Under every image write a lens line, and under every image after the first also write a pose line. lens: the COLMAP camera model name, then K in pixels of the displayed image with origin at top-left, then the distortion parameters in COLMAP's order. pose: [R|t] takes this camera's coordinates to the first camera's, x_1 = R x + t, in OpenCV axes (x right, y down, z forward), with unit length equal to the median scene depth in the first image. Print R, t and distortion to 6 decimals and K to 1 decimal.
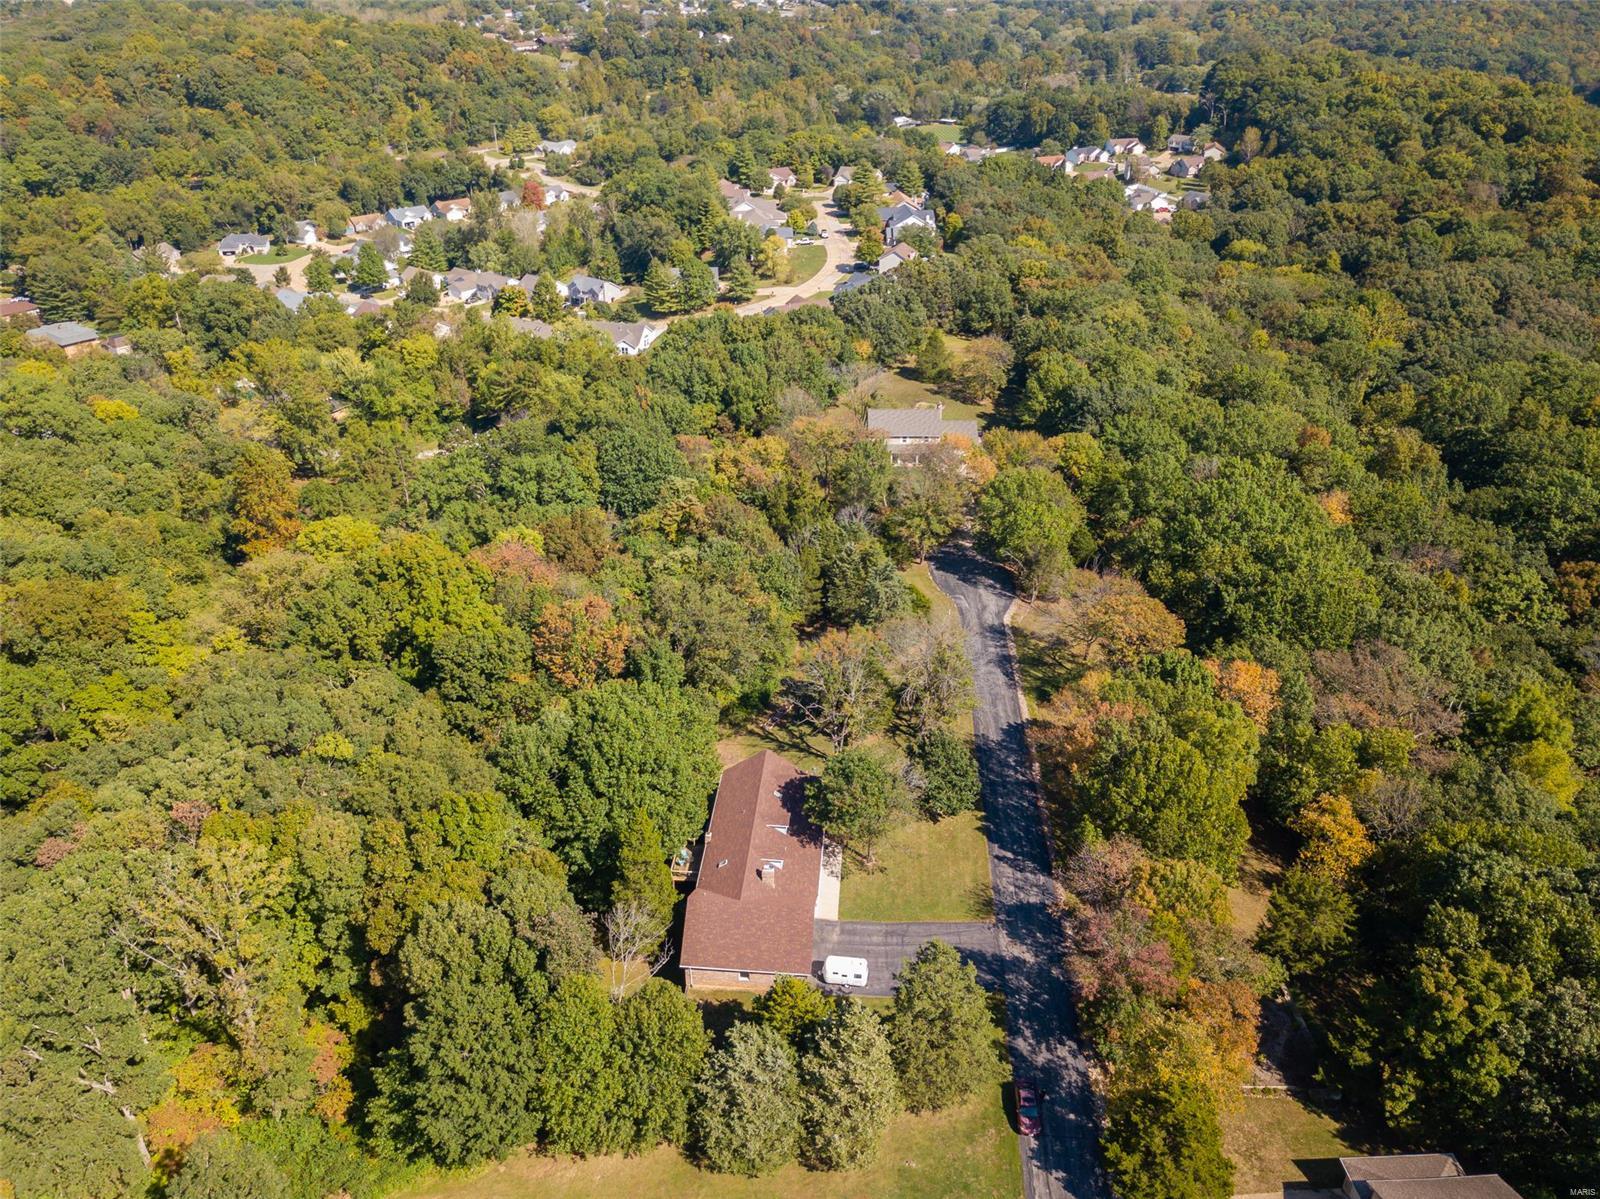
lens RADIAL K [[1235.9, 0, 786.4], [0, 1235.9, 597.4], [0, 0, 1]] dist [0.019766, 0.009262]
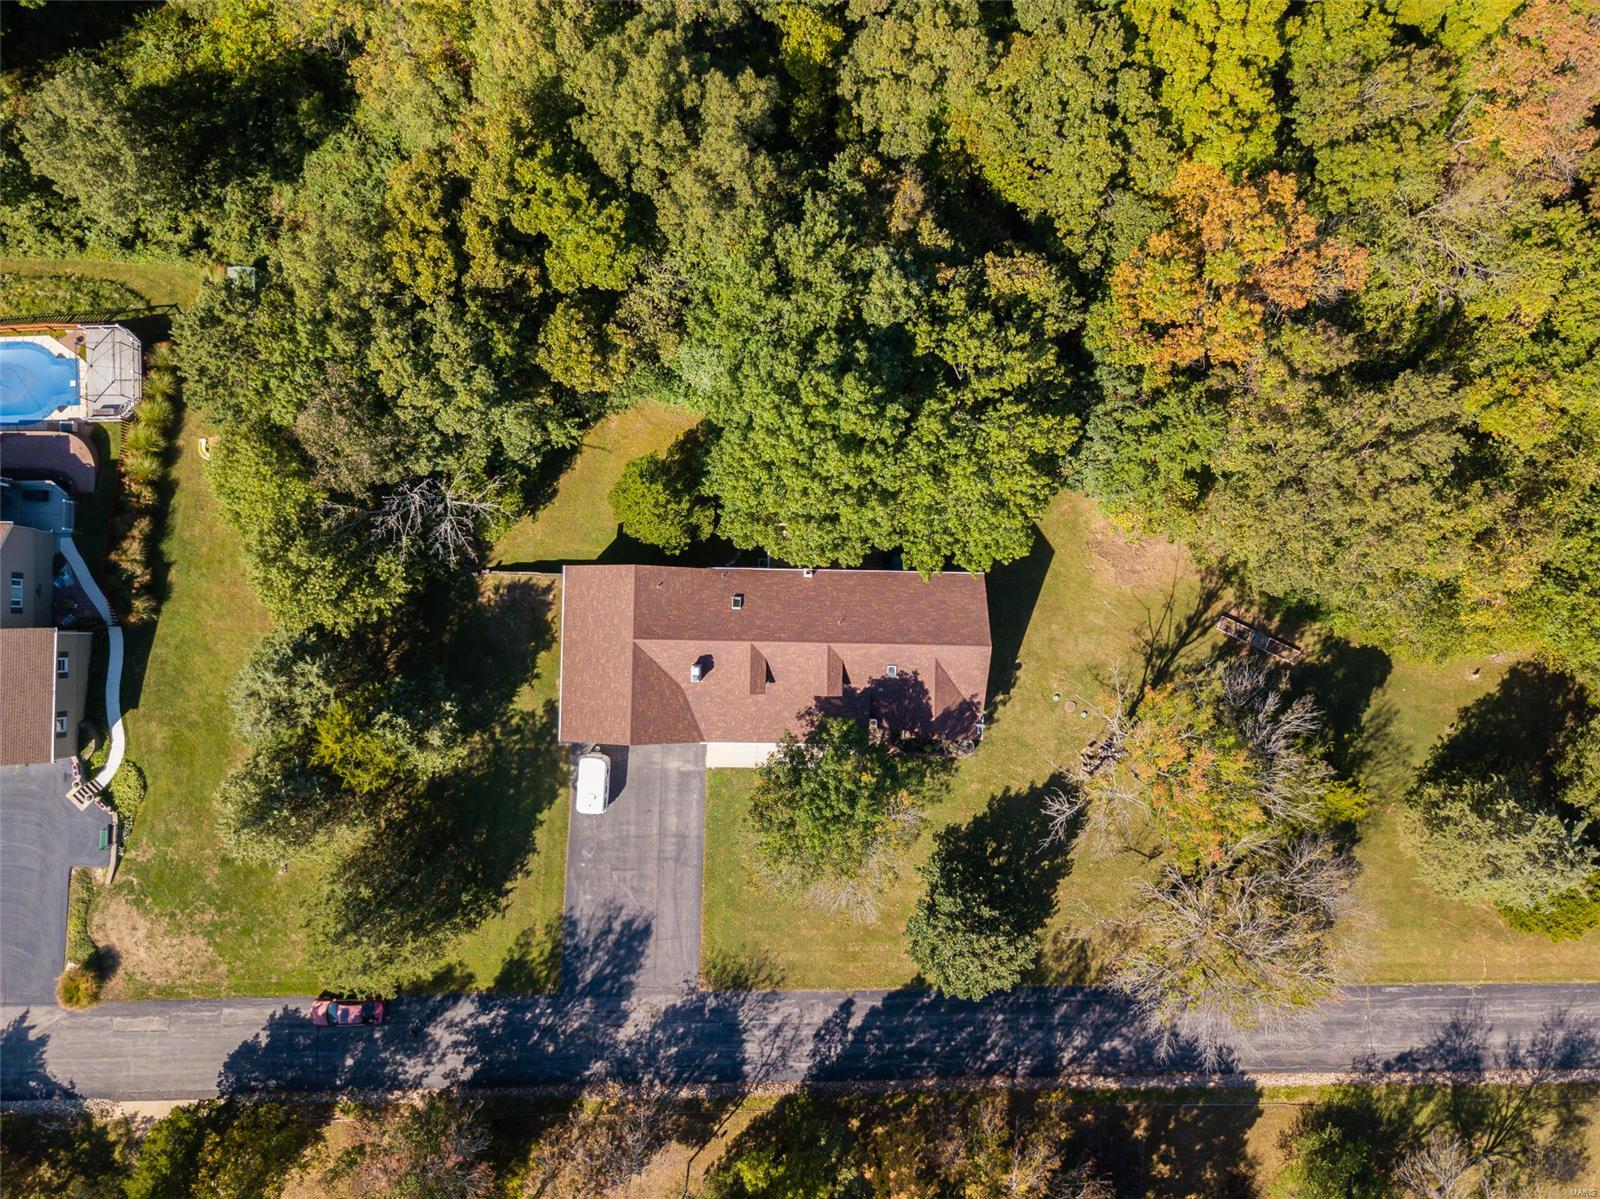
lens RADIAL K [[1235.9, 0, 811.7], [0, 1235.9, 599.9], [0, 0, 1]] dist [0.019766, 0.009262]
pose [[0.066788, 0.997453, -0.025047, -0.013137], [-0.495611, 0.054952, 0.866804, -0.154093], [0.865973, -0.045479, 0.498019, 0.271895]]
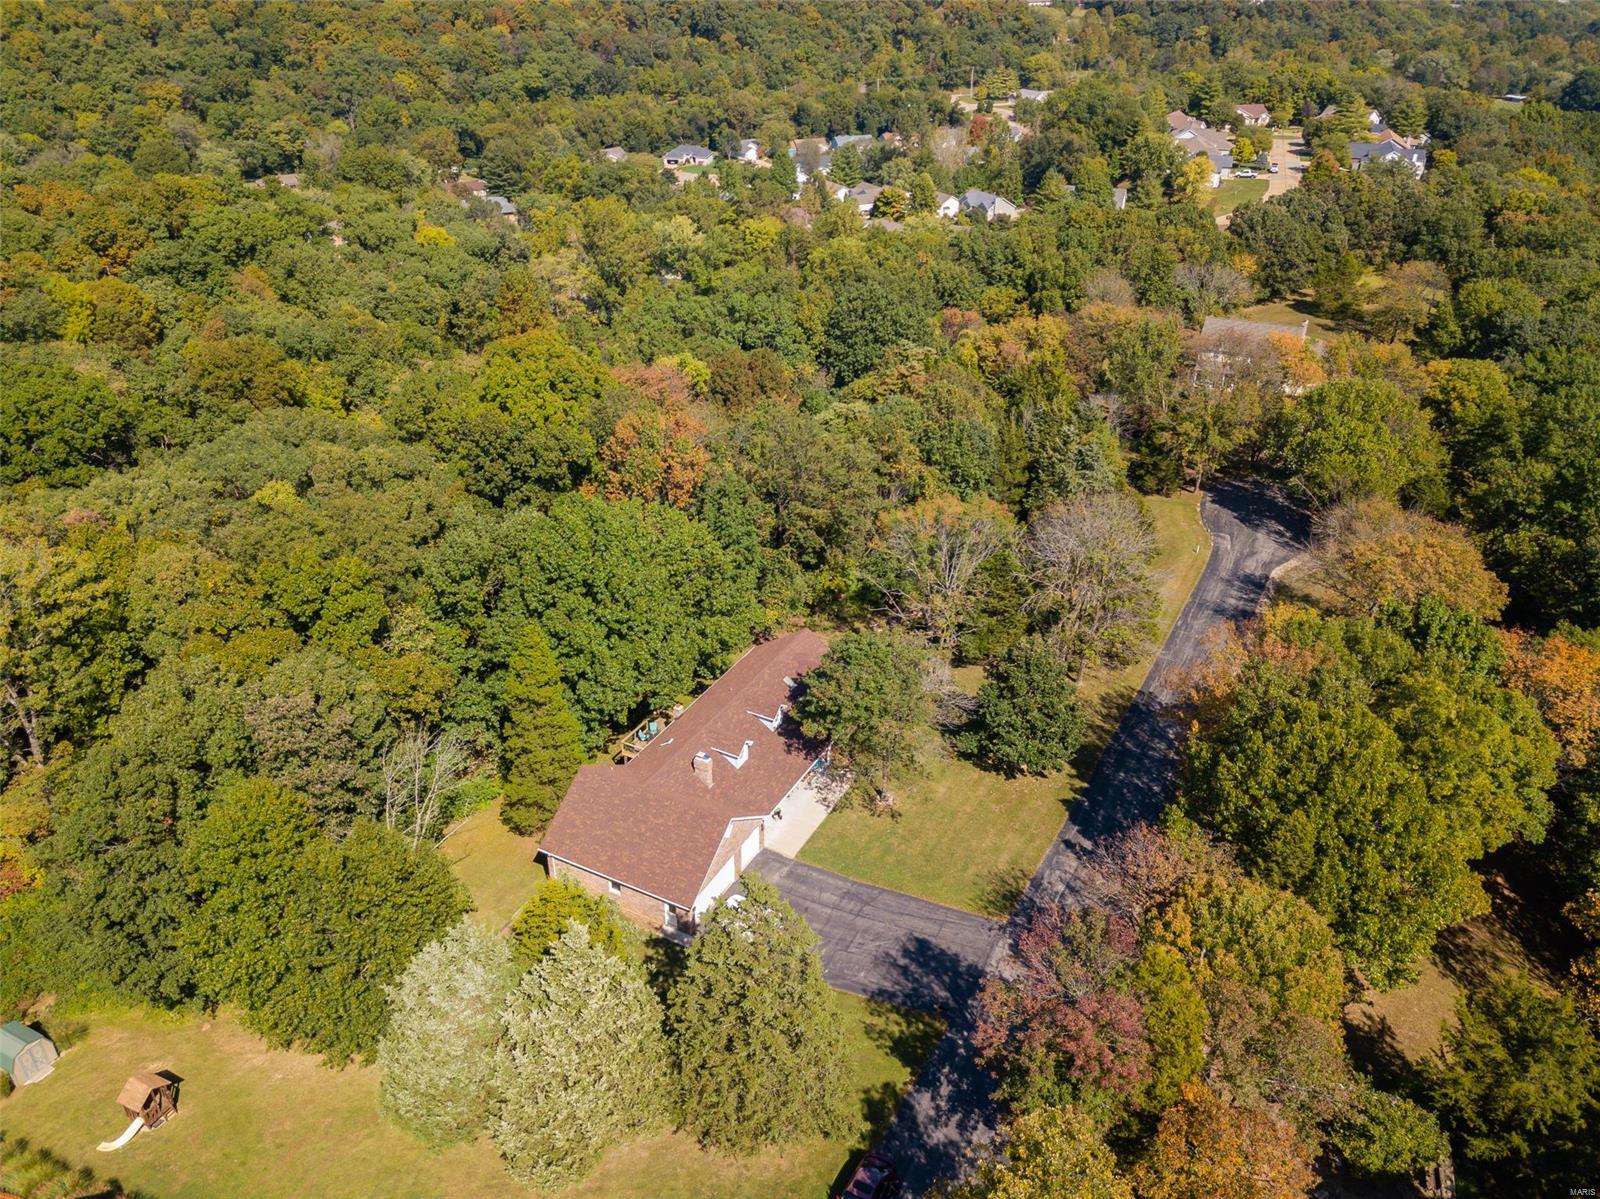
lens RADIAL K [[1235.9, 0, 789.0], [0, 1235.9, 601.2], [0, 0, 1]] dist [0.019766, 0.009262]
pose [[0.917775, 0.194110, -0.346424, 0.098458], [-0.193937, 0.980370, 0.035533, 0.036386], [0.346521, 0.034573, 0.937405, 0.132179]]
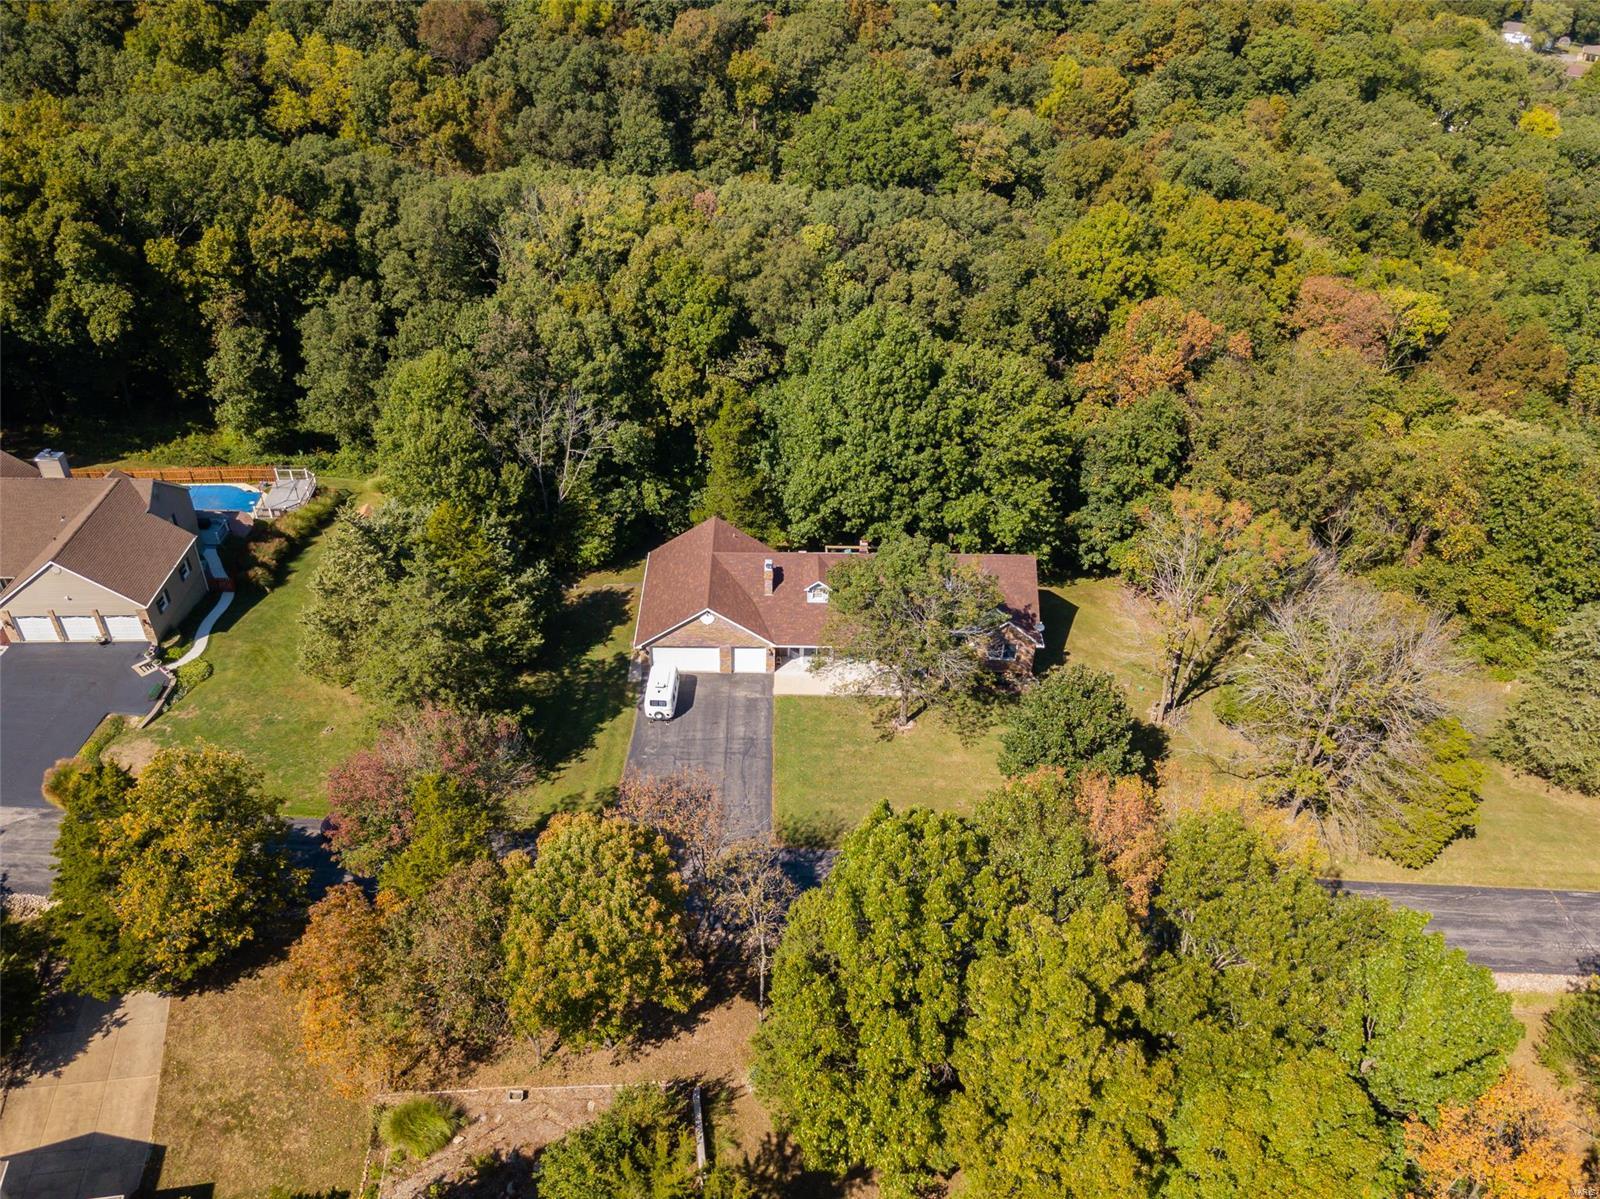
lens RADIAL K [[1235.9, 0, 801.4], [0, 1235.9, 614.8], [0, 0, 1]] dist [0.019766, 0.009262]
pose [[0.094743, 0.593606, -0.799159, 0.227120], [-0.501387, 0.721972, 0.476831, -0.046629], [0.860020, 0.355511, 0.366028, 0.286229]]
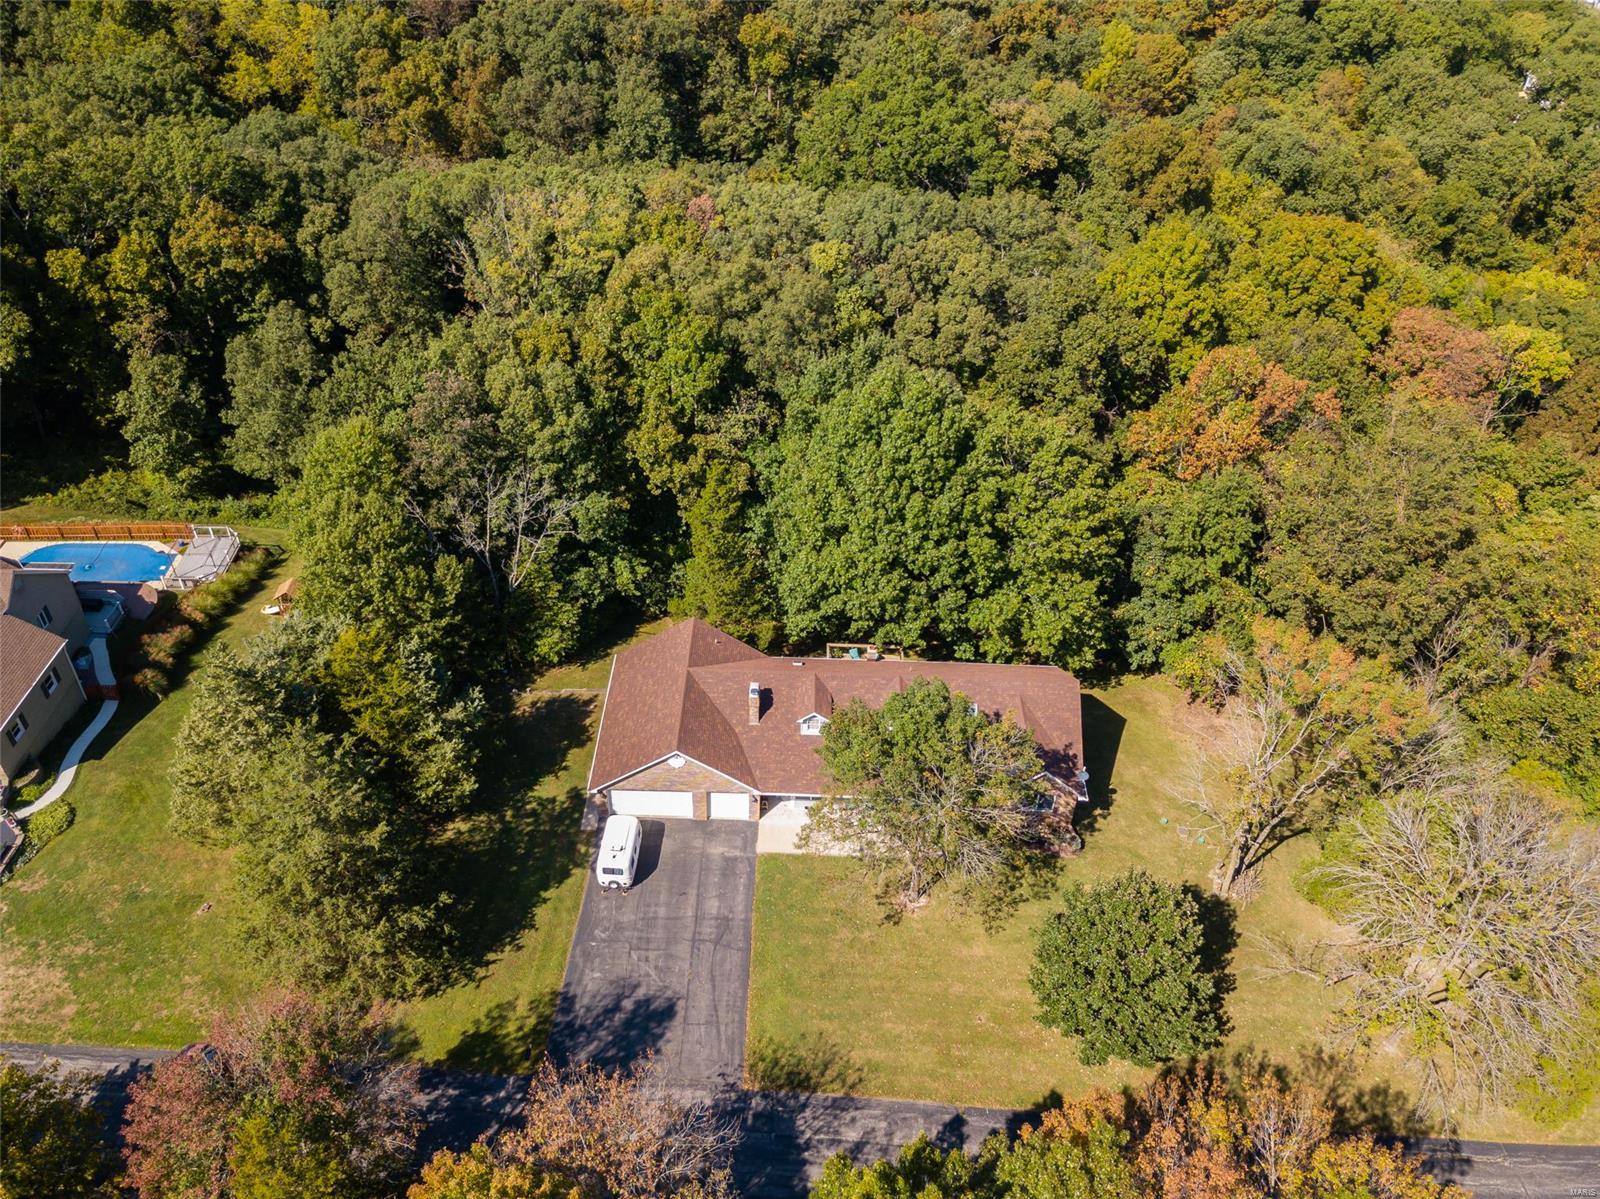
lens RADIAL K [[1235.9, 0, 800.2], [0, 1235.9, 611.1], [0, 0, 1]] dist [0.019766, 0.009262]
pose [[0.068281, 0.629765, -0.773779, 0.165370], [-0.506949, 0.689899, 0.516761, -0.051519], [0.859267, 0.356982, 0.366366, 0.295822]]
